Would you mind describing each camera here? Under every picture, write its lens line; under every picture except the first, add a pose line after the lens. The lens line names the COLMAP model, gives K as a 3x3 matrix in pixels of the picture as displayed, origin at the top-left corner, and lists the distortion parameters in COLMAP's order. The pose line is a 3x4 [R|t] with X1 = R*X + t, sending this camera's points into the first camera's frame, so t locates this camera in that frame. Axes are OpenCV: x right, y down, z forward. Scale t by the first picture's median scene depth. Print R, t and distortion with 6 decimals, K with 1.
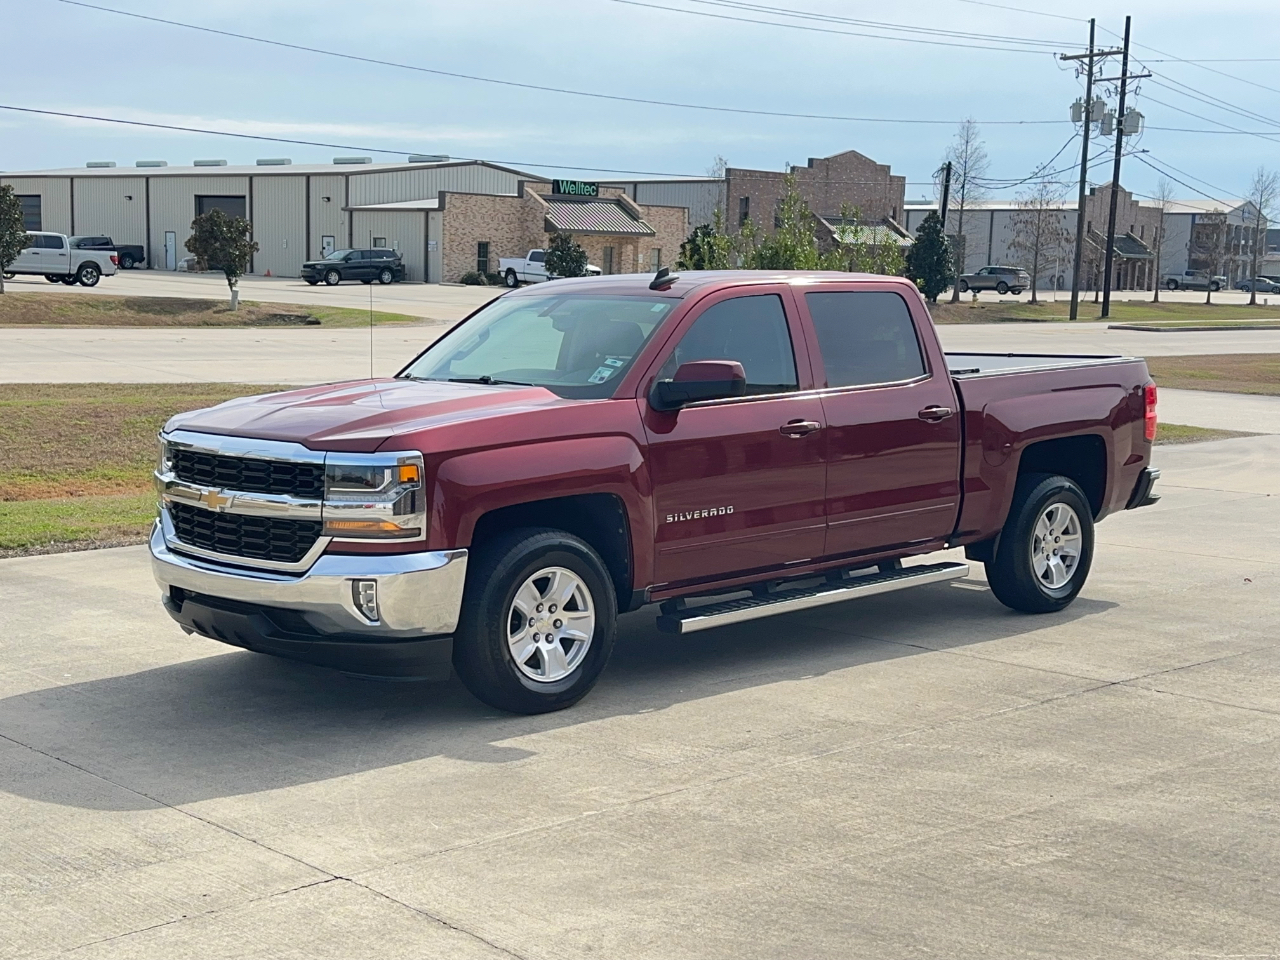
lens RADIAL K [[1756.3, 0, 626.4], [0, 1756.3, 475.5], [0, 0, 1]] dist [0.122867, 0.000000]
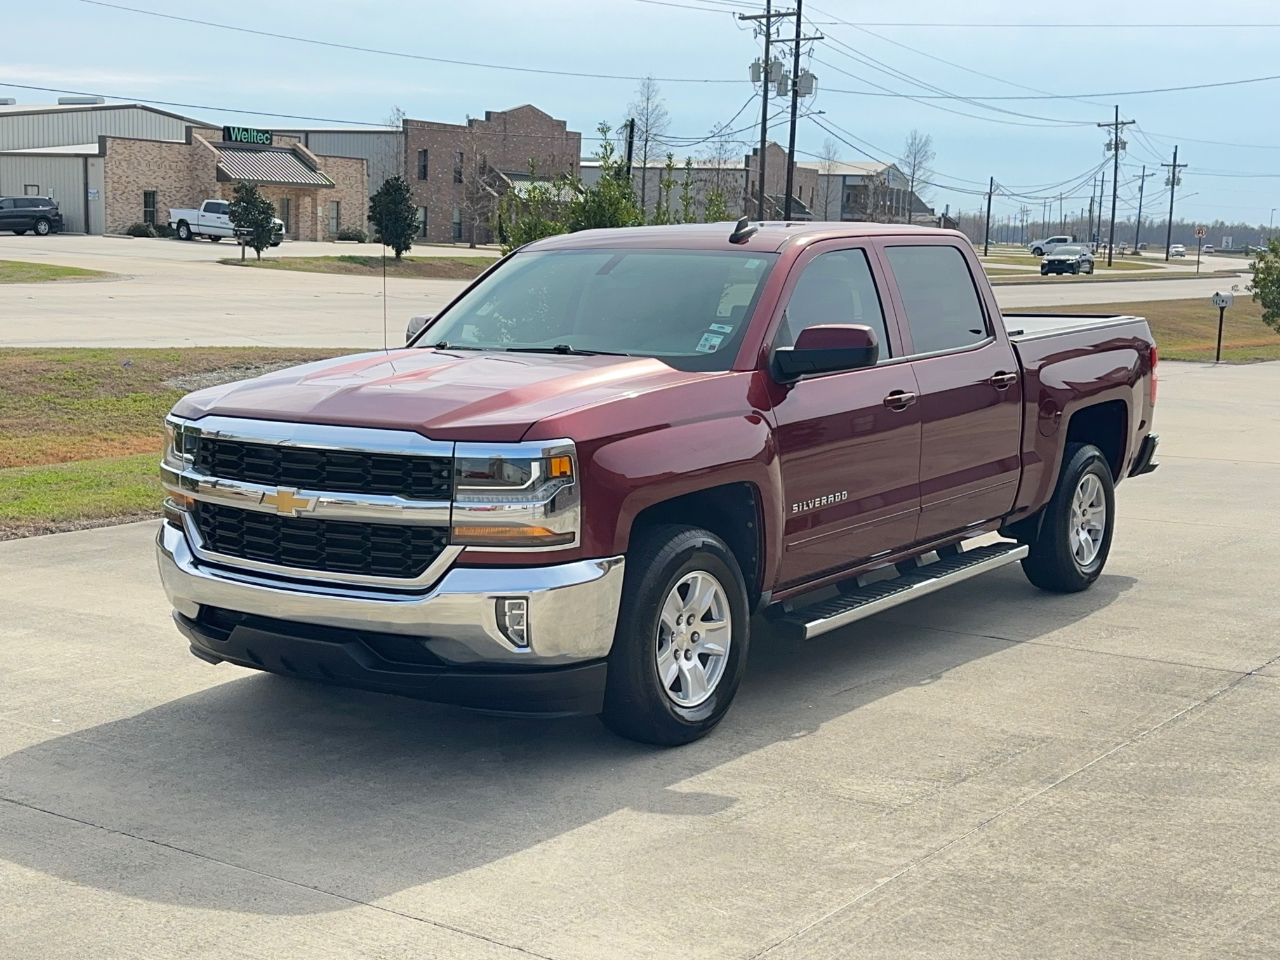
lens RADIAL K [[1756.3, 0, 633.3], [0, 1756.3, 485.1], [0, 0, 1]] dist [0.122867, 0.000000]
pose [[0.980247, -0.023585, 0.196368, -0.213496], [0.017671, 0.999338, 0.031813, -0.015270], [-0.196989, -0.027715, 0.980014, 0.160062]]
